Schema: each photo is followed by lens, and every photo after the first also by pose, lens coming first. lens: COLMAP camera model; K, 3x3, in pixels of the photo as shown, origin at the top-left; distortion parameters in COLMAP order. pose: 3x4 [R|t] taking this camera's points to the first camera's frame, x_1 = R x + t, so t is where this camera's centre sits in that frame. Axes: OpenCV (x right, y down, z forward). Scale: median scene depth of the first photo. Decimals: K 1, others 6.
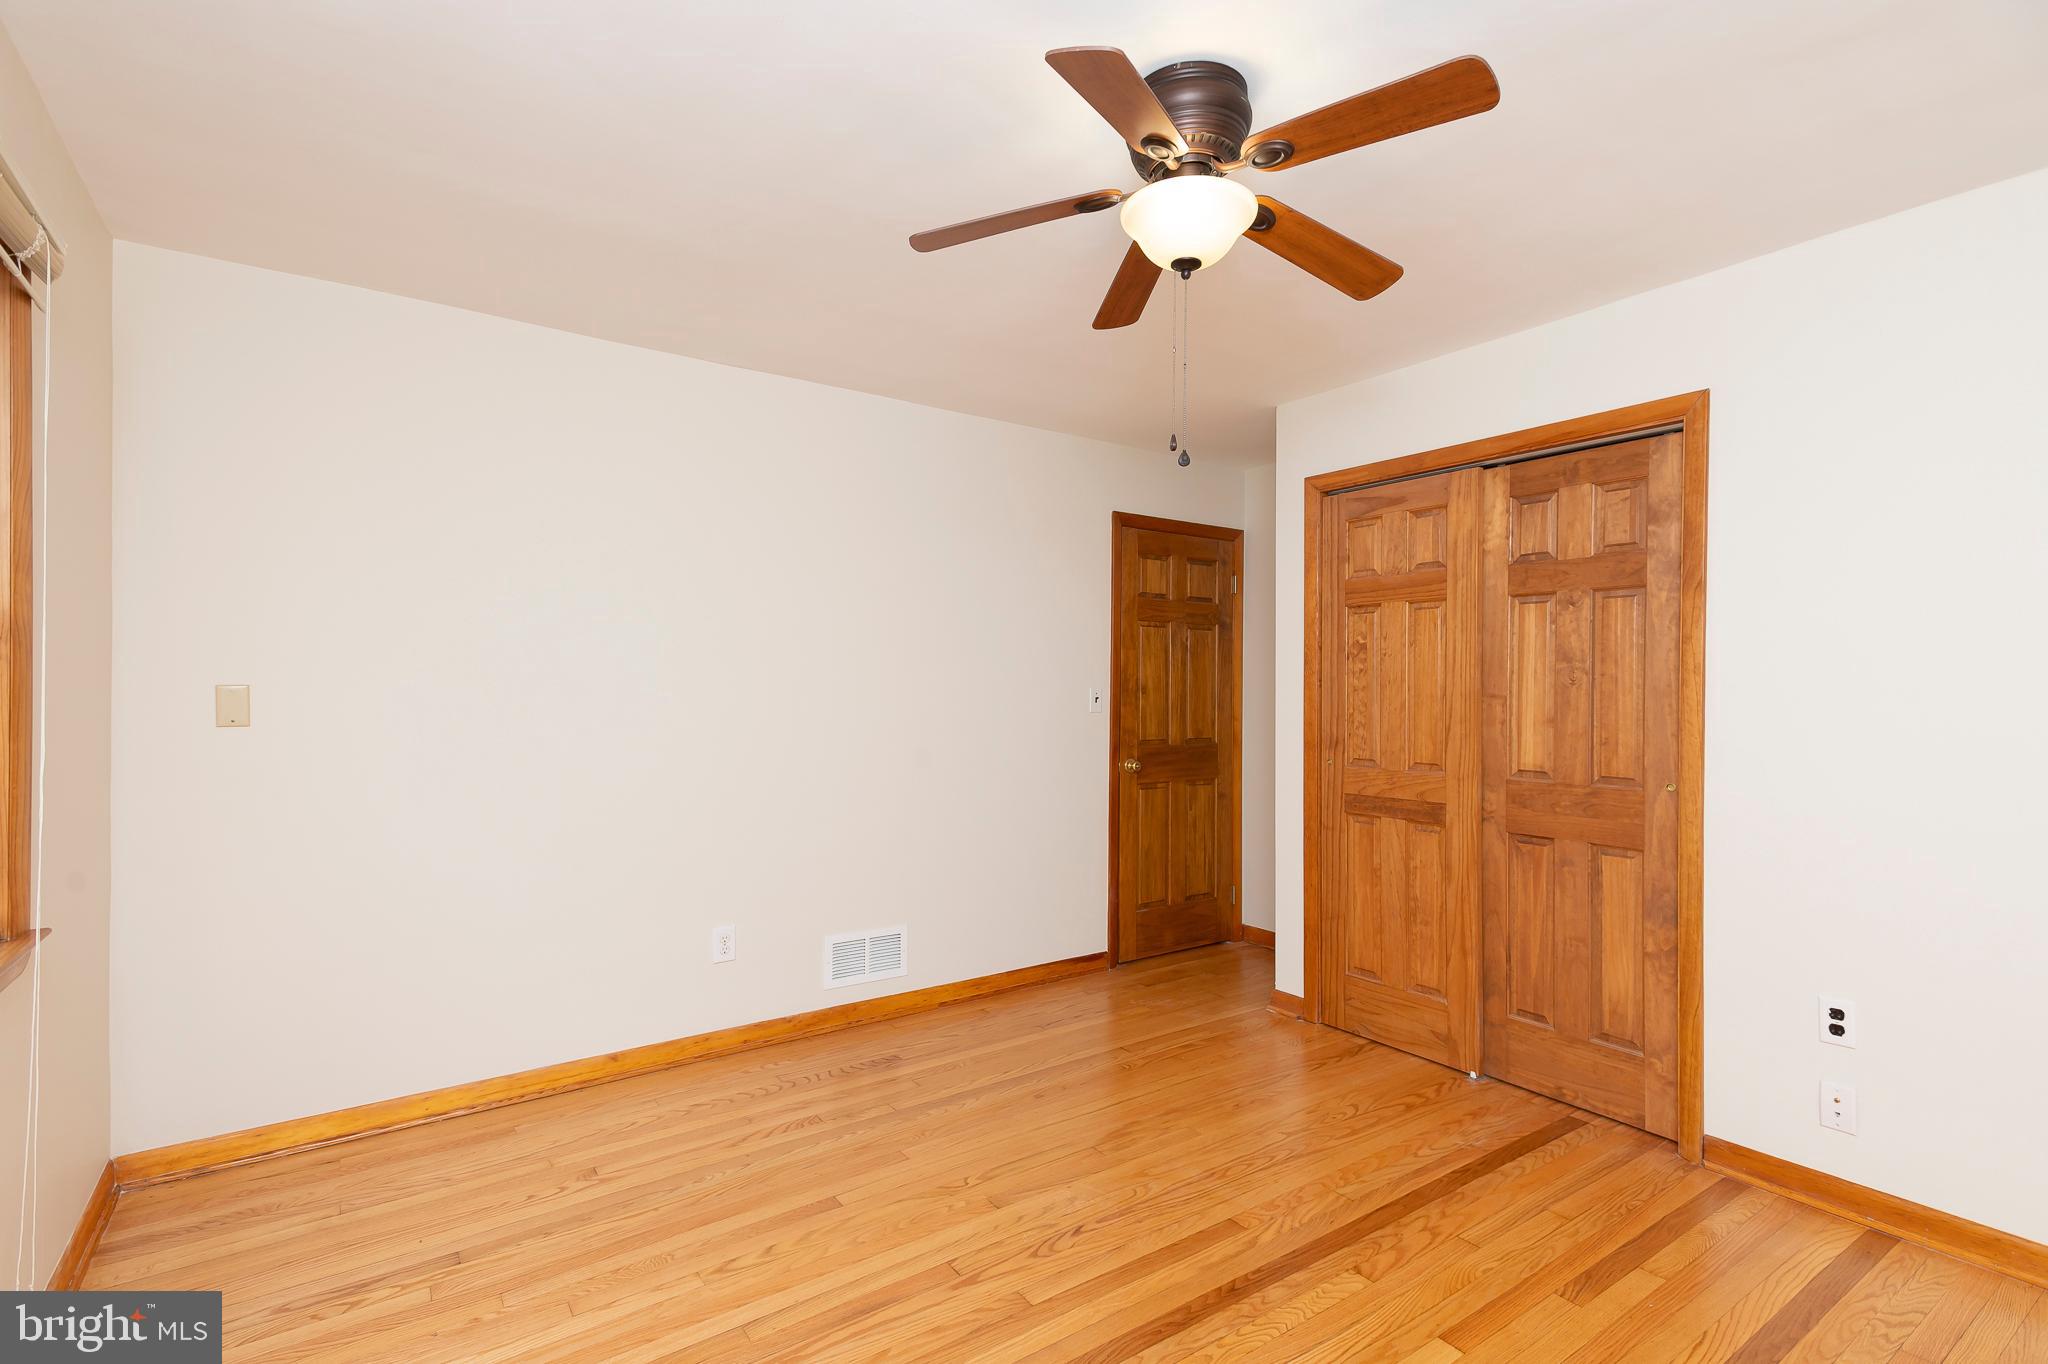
lens RADIAL K [[954.1, 0, 1014.2], [0, 954.1, 689.5], [0, 0, 1]] dist [0.039583, -0.007295]
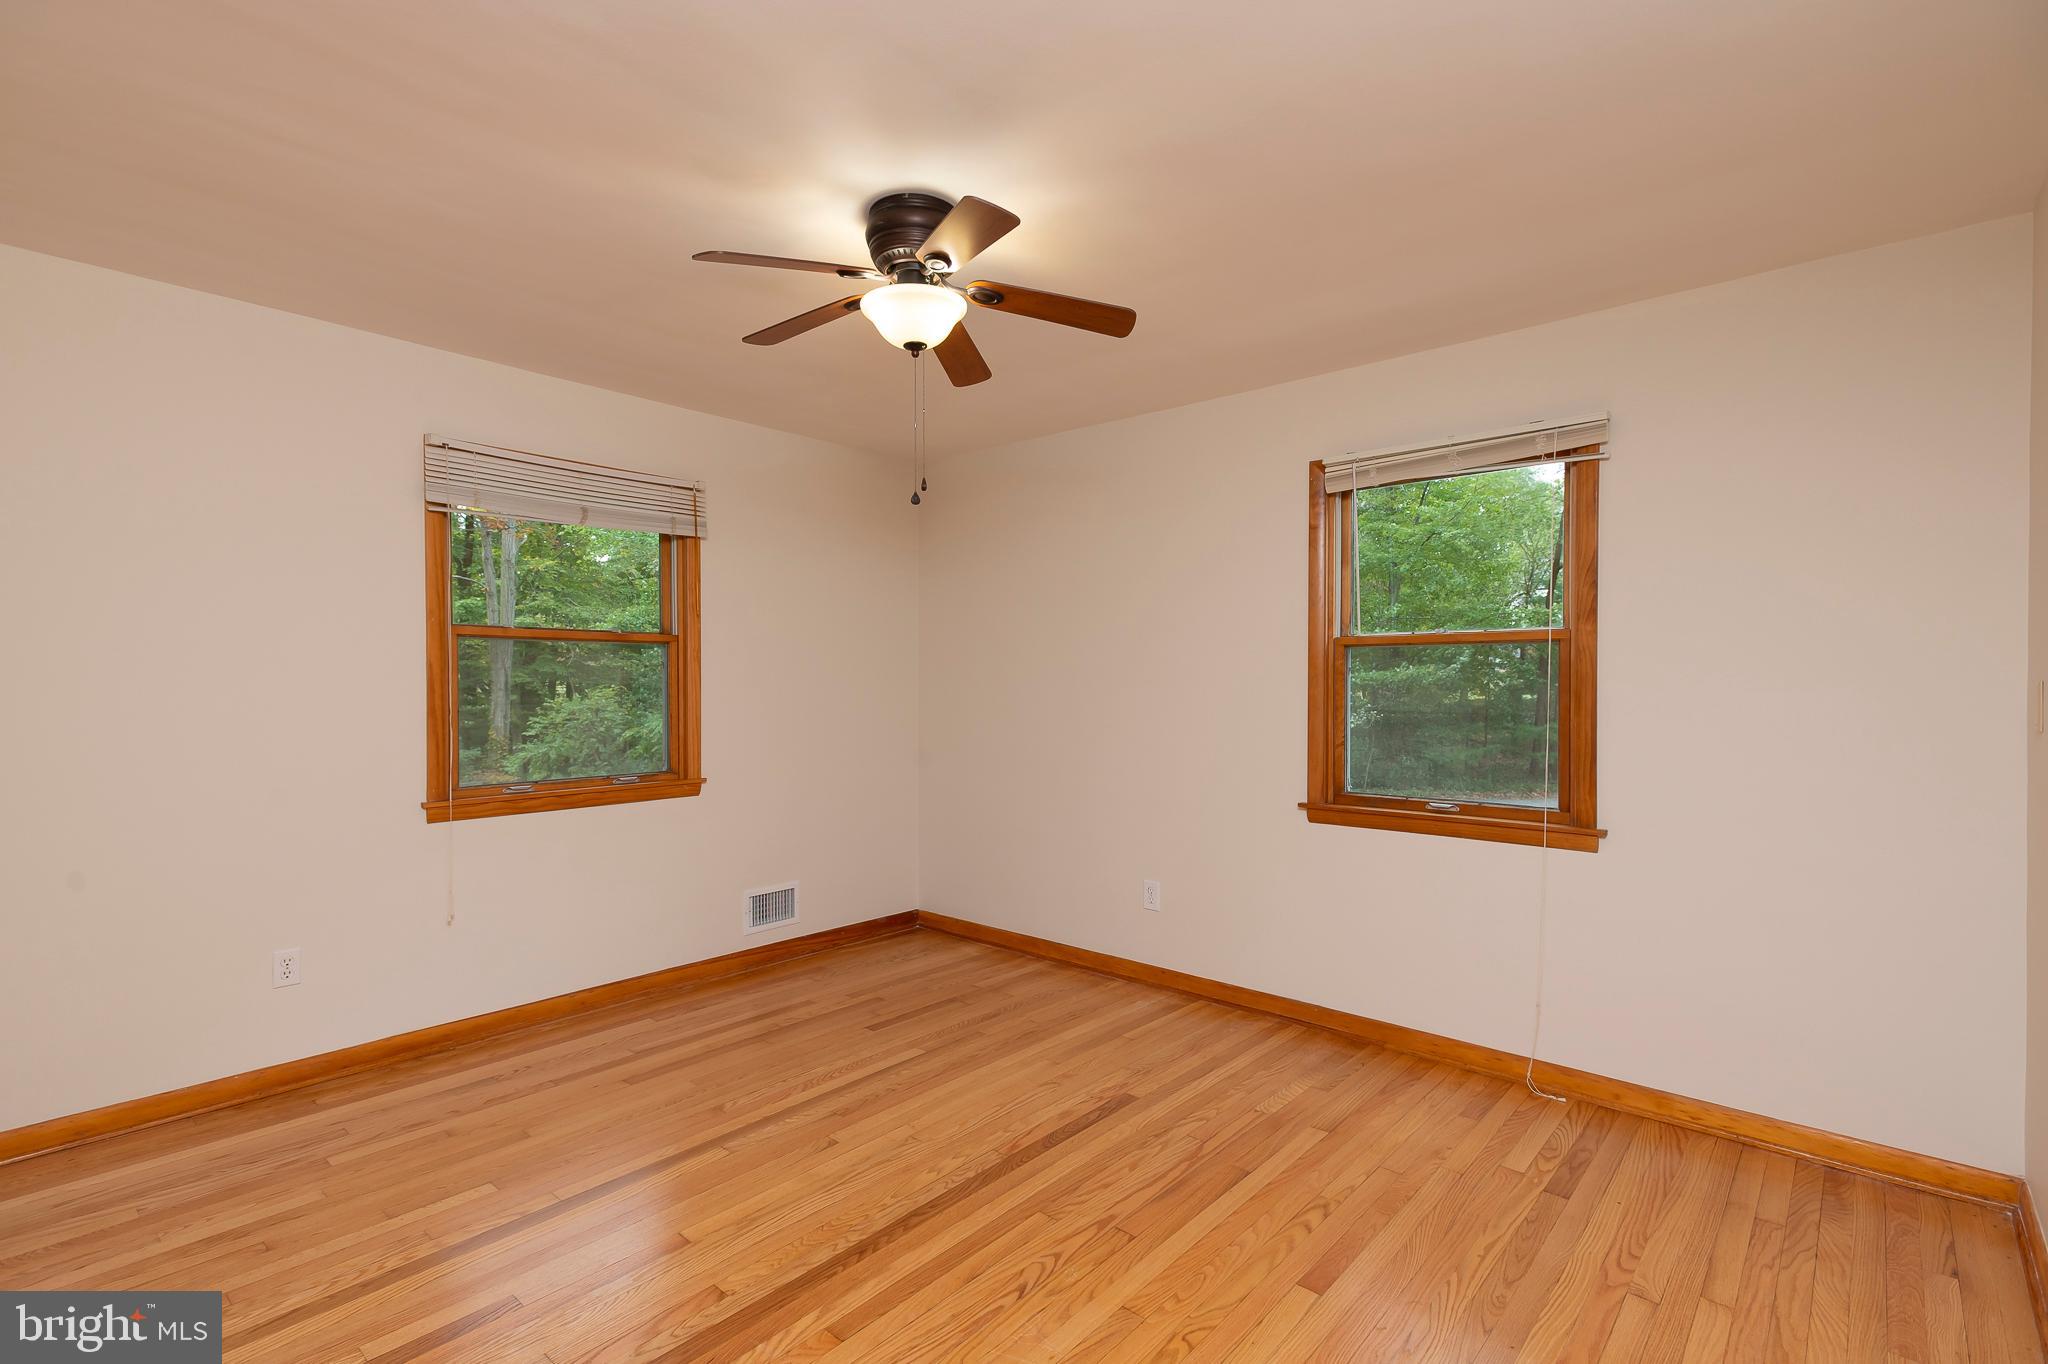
lens RADIAL K [[954.1, 0, 1014.2], [0, 954.1, 689.5], [0, 0, 1]] dist [0.039583, -0.007295]
pose [[-0.973355, -0.004459, -0.229261, 0.304889], [-0.005566, 0.999976, 0.004183, 0.004696], [0.229237, 0.005348, -0.973356, 2.035888]]
